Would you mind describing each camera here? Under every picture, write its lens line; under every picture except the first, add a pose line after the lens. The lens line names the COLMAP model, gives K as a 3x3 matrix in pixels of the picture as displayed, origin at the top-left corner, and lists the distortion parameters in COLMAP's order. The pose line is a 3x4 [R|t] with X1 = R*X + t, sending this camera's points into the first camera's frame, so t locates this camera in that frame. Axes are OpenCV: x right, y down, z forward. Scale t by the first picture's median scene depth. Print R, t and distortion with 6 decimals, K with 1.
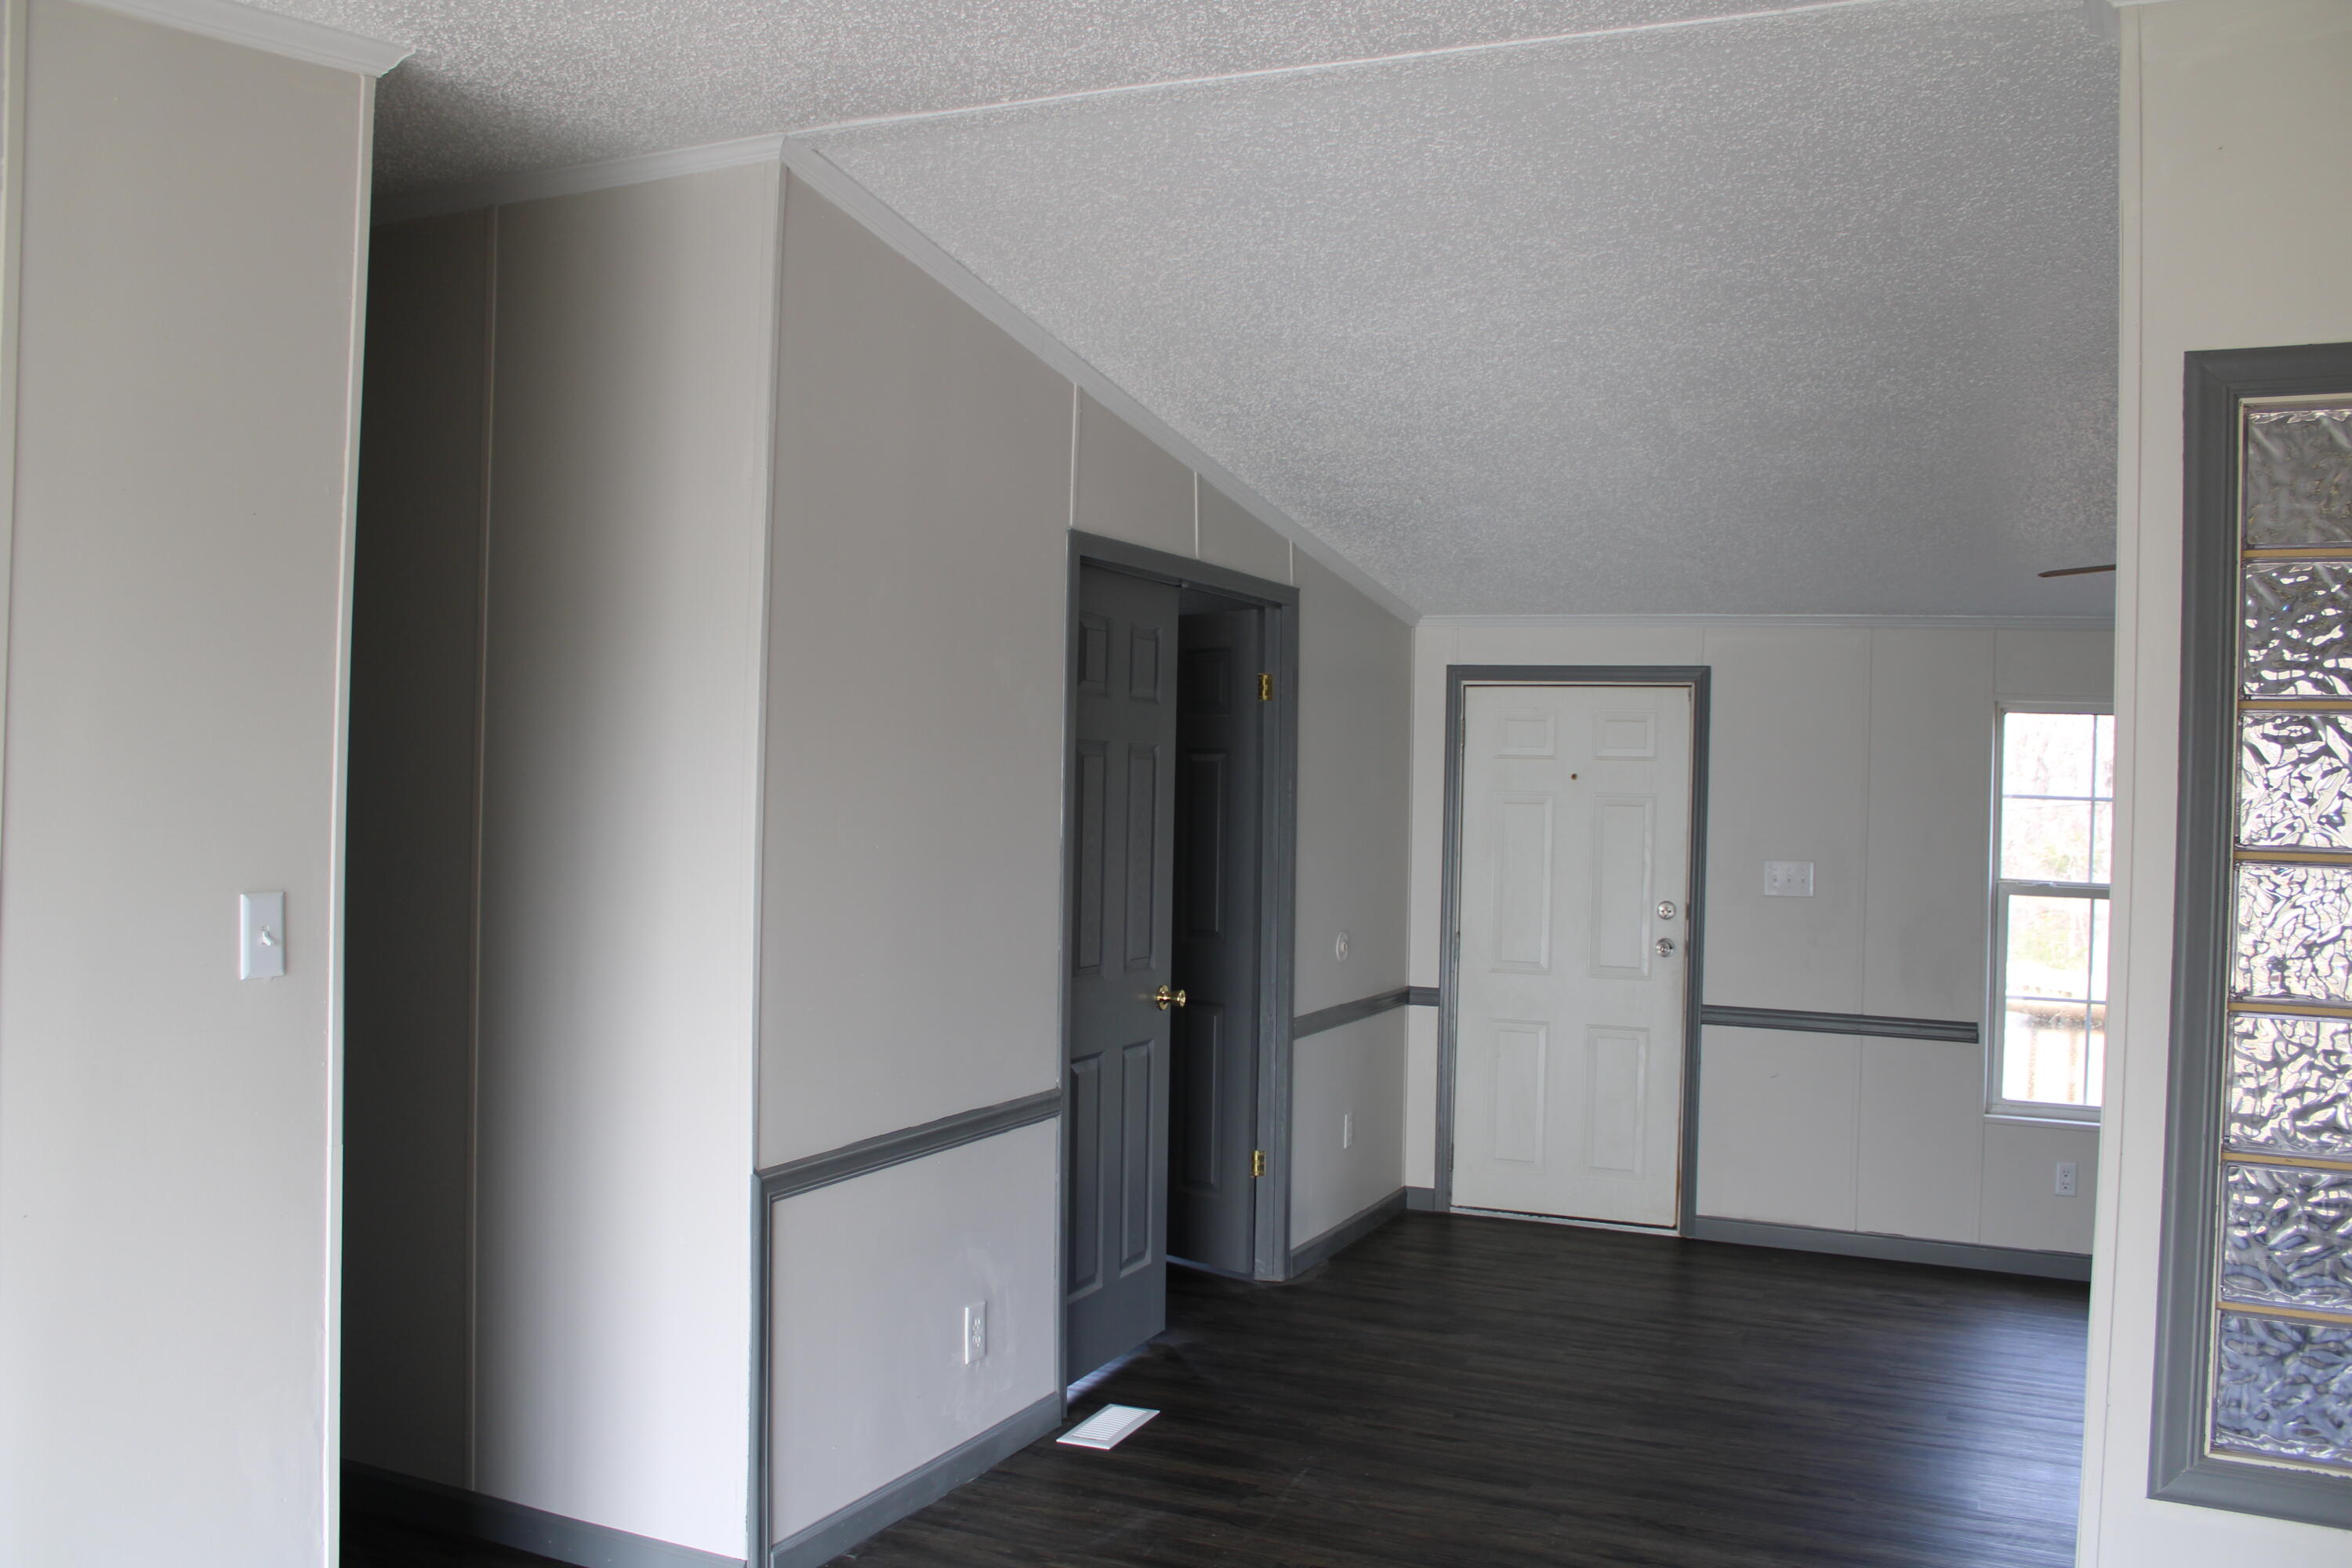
lens RADIAL K [[1995.4, 0, 1171.4], [0, 1995.4, 773.2], [0, 0, 1]] dist [-0.160784, 0.138379]
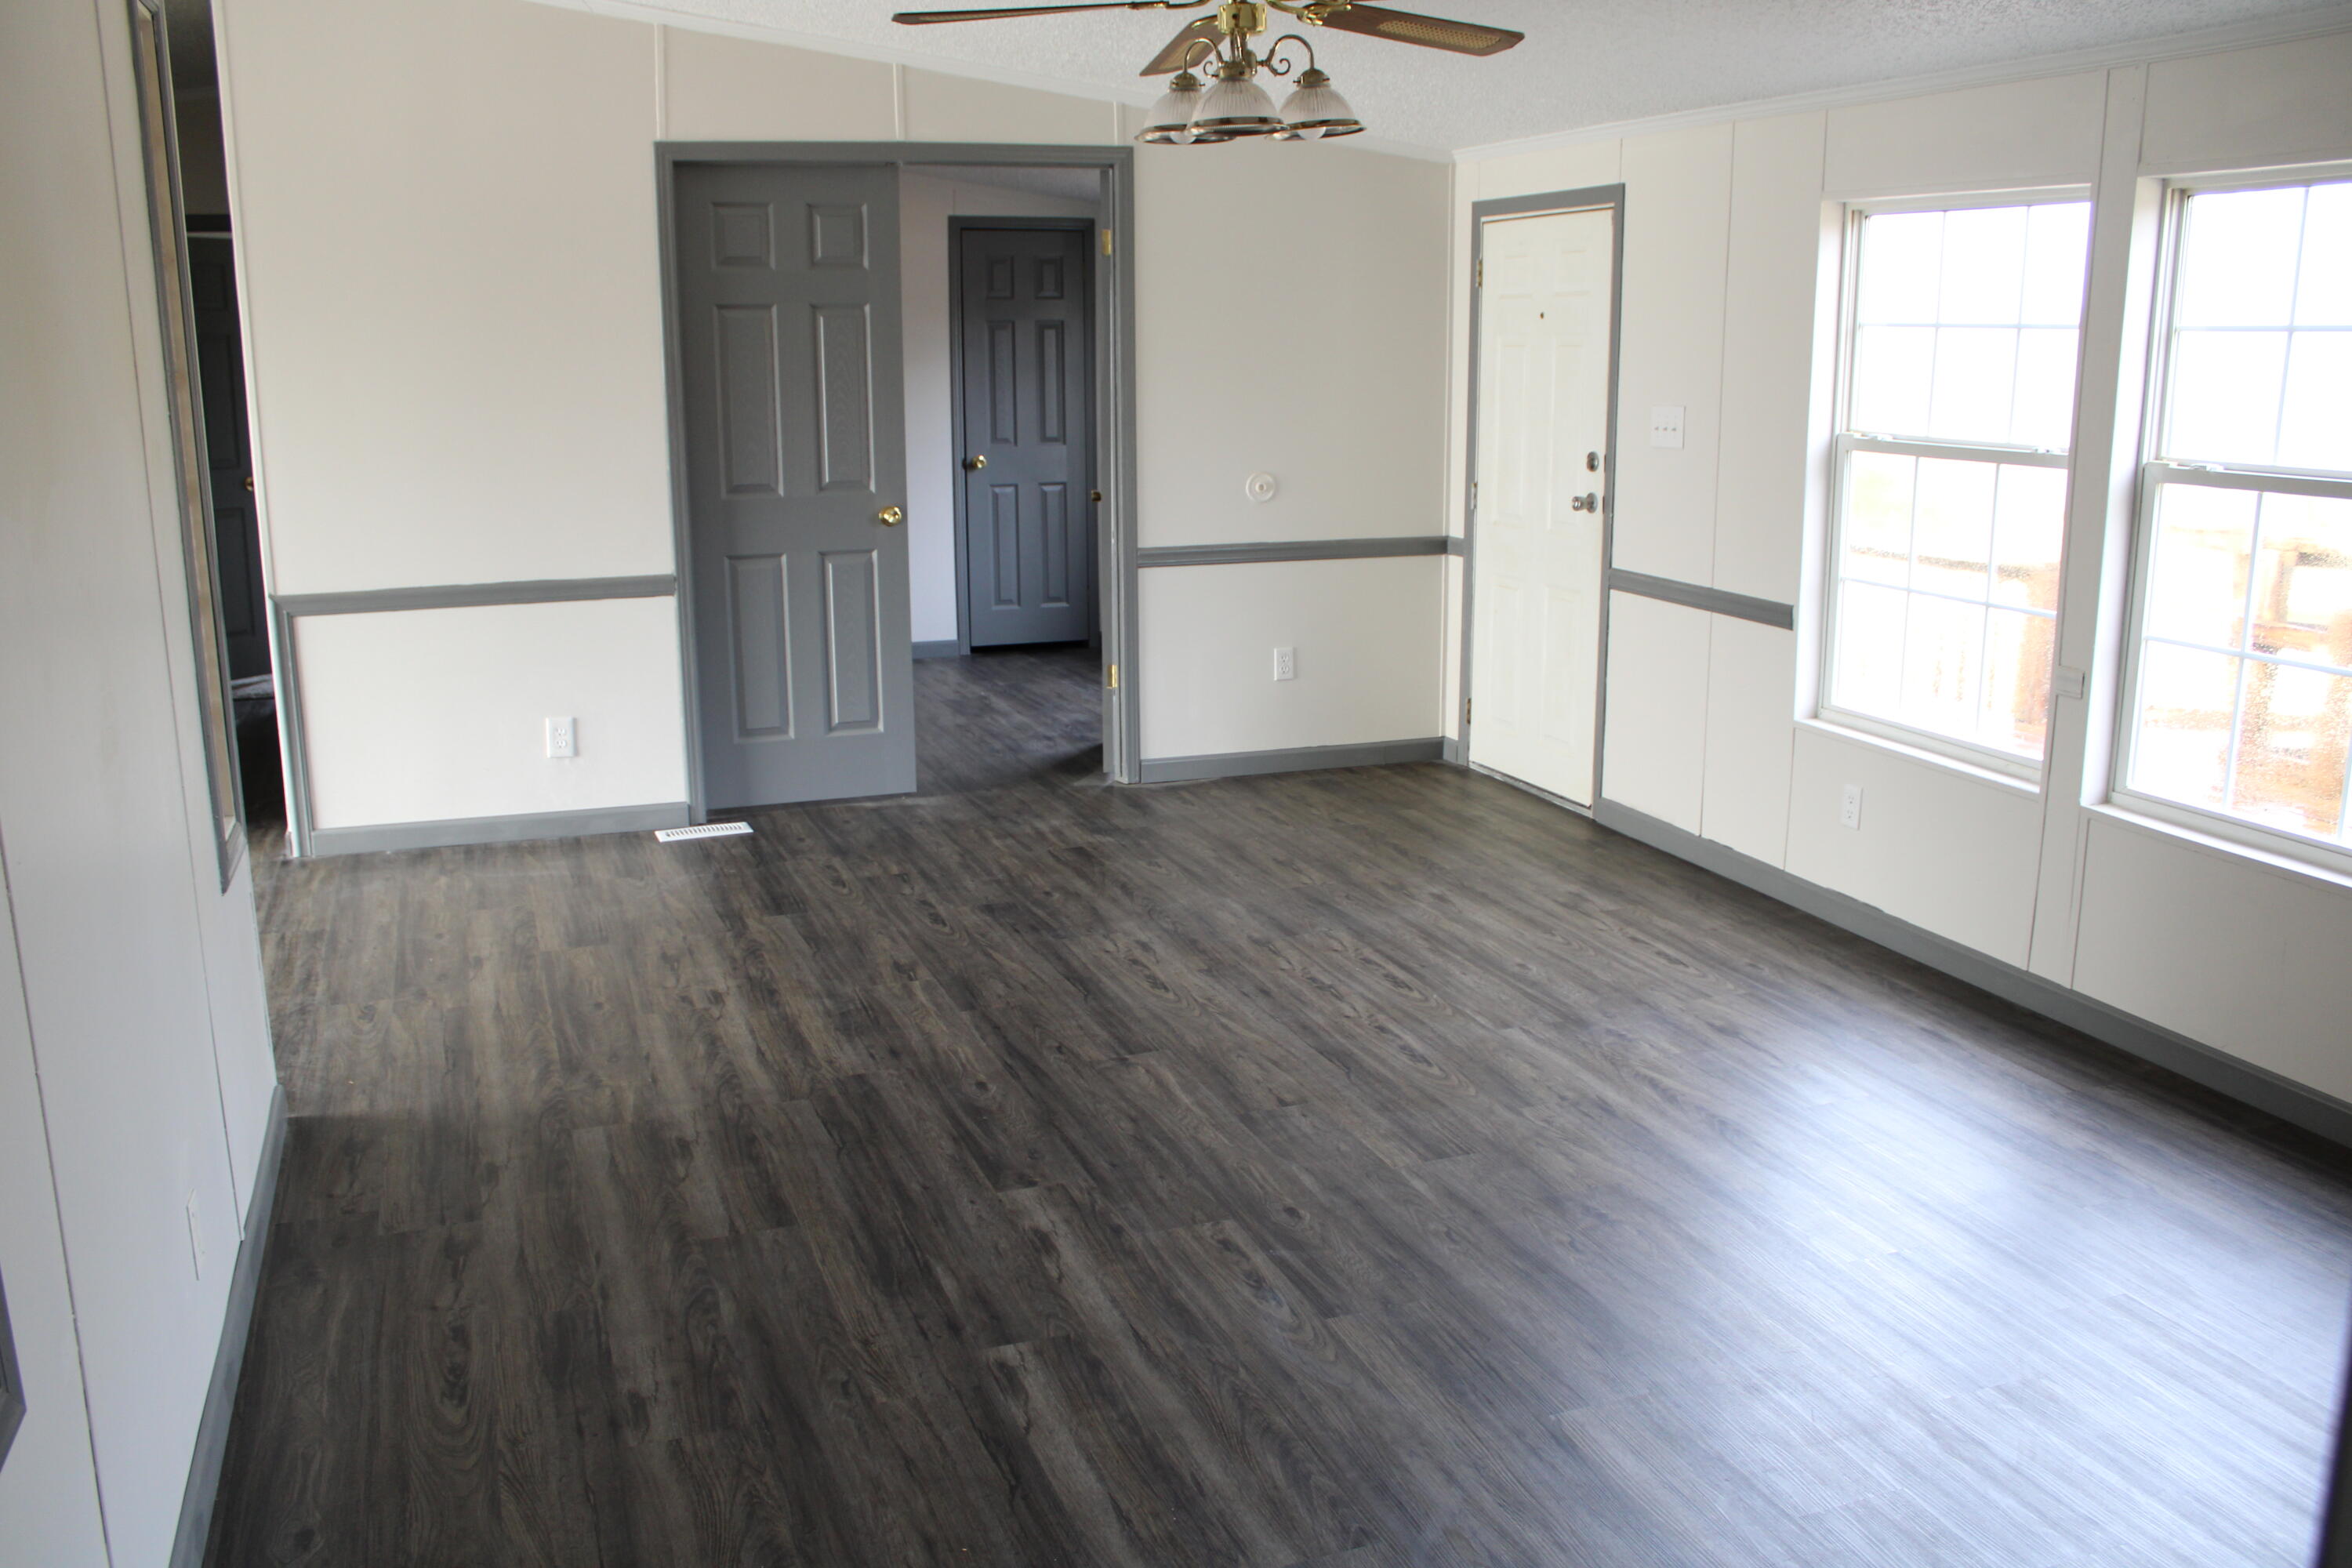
lens RADIAL K [[1995.4, 0, 1174.4], [0, 1995.4, 801.5], [0, 0, 1]] dist [-0.160784, 0.138379]
pose [[0.691228, 0.134836, -0.709946, 0.814212], [0.026702, 0.977001, 0.211555, 0.026227], [0.722143, -0.165190, 0.671730, 0.236513]]
